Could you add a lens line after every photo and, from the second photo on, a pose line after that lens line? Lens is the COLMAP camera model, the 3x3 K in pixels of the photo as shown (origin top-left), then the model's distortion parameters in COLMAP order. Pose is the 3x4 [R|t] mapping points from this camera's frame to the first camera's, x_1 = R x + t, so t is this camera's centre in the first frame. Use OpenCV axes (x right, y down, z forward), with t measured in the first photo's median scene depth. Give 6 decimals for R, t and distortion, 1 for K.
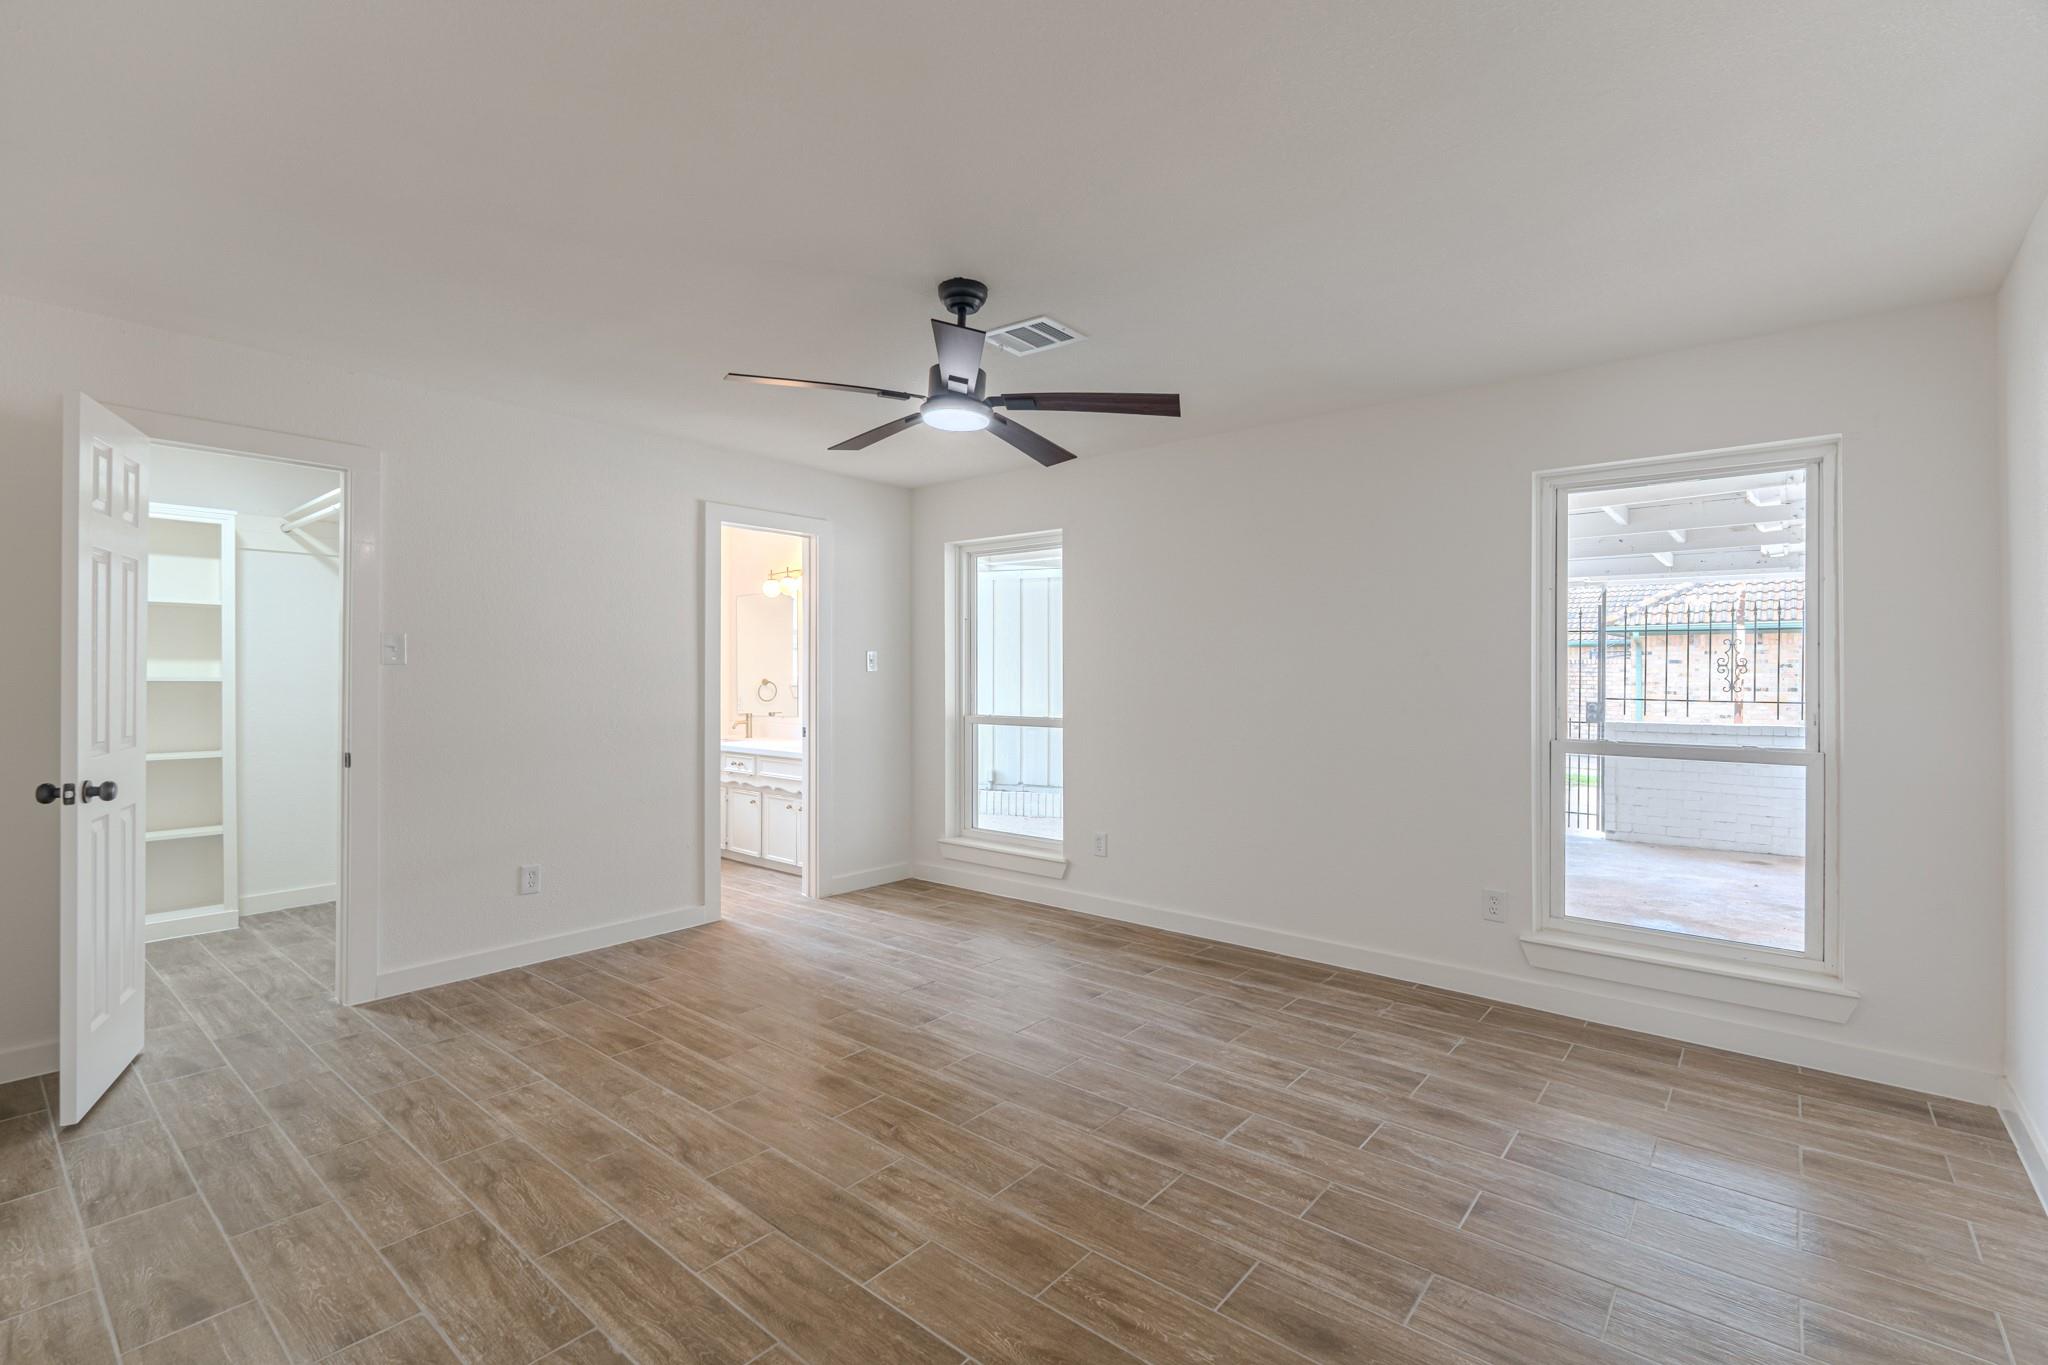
lens RADIAL K [[930.1, 0, 996.3], [0, 930.1, 671.6], [0, 0, 1]] dist [-0.000937, 0.000088]
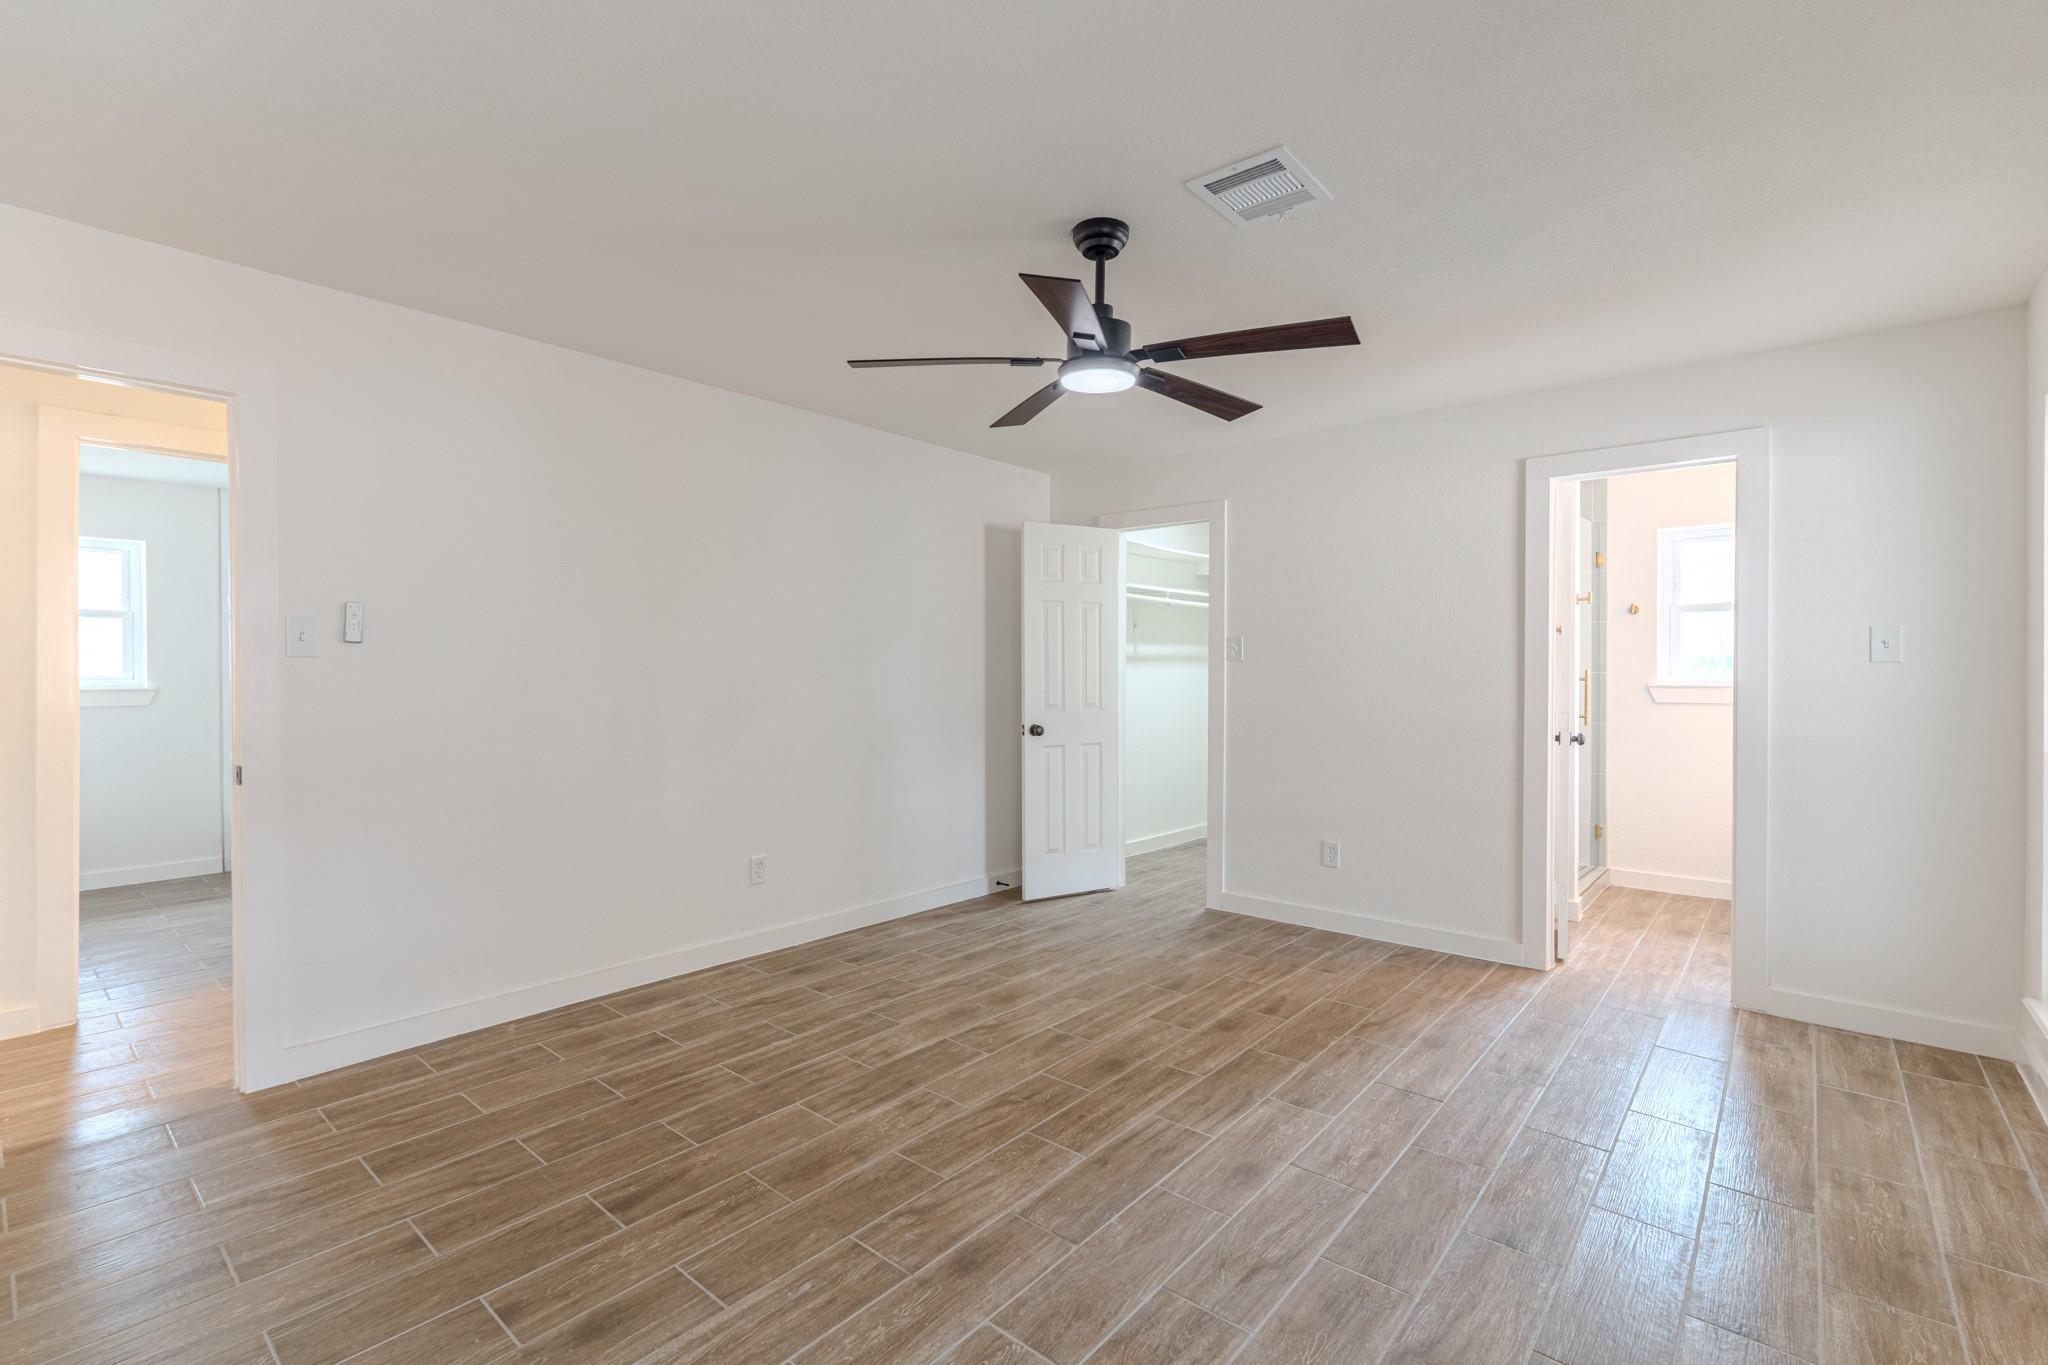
lens RADIAL K [[900.5, 0, 1020.2], [0, 900.5, 679.3], [0, 0, 1]] dist [-0.002201, -0.000113]
pose [[-0.000551, 0.005147, -0.999987, 0.838508], [0.003419, 0.999981, 0.005145, 0.012977], [0.999994, -0.003417, -0.000569, 0.934693]]
